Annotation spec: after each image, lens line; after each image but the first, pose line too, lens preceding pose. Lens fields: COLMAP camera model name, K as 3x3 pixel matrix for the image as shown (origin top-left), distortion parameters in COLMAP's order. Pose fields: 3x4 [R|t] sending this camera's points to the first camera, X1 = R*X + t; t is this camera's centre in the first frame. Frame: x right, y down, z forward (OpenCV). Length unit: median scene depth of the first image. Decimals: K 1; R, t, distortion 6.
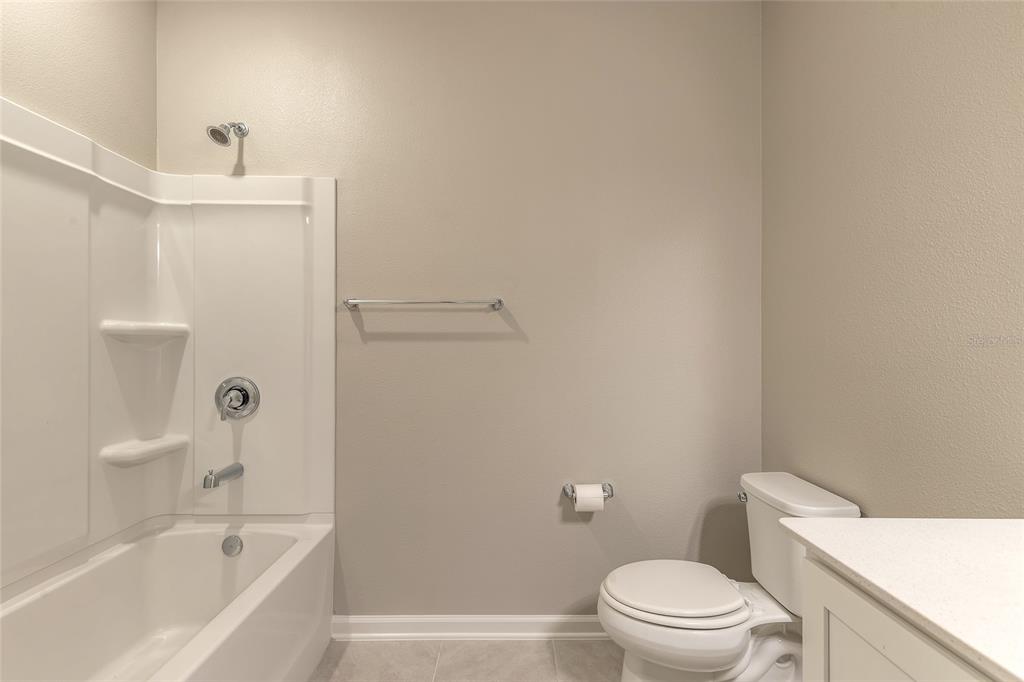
lens RADIAL K [[461.6, 0, 512.2], [0, 461.6, 345.0], [0, 0, 1]] dist [0.005652, -0.000727]
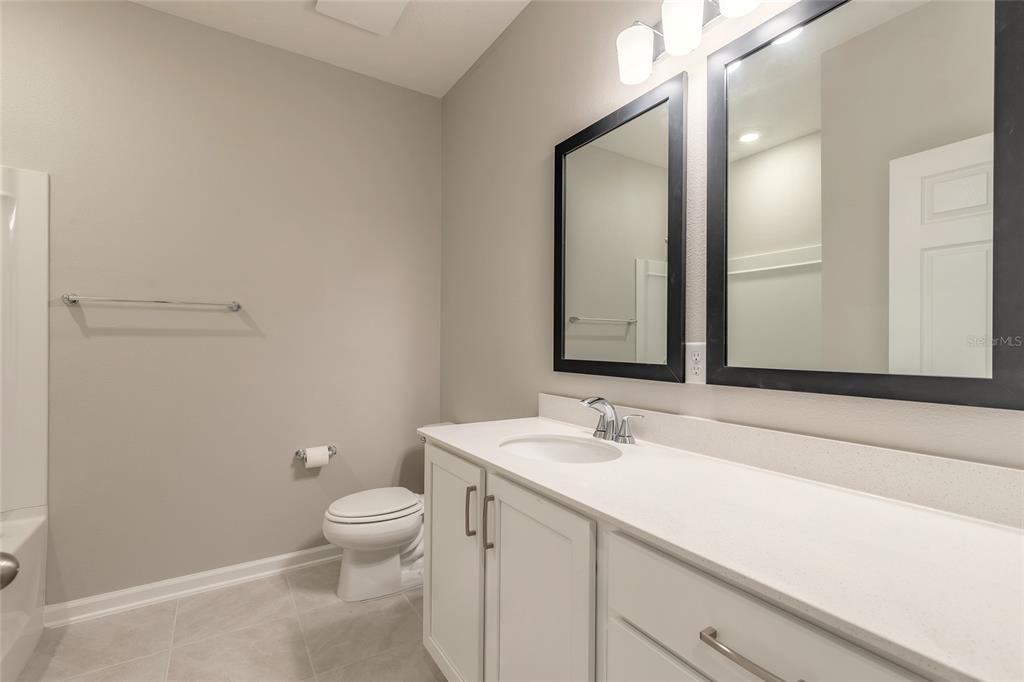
lens RADIAL K [[461.6, 0, 508.9], [0, 461.6, 341.1], [0, 0, 1]] dist [0.005652, -0.000727]
pose [[0.850781, 0.006886, 0.525475, -0.061905], [-0.002697, 0.999958, -0.008738, 0.010135], [-0.525514, 0.006017, 0.850764, -0.402425]]
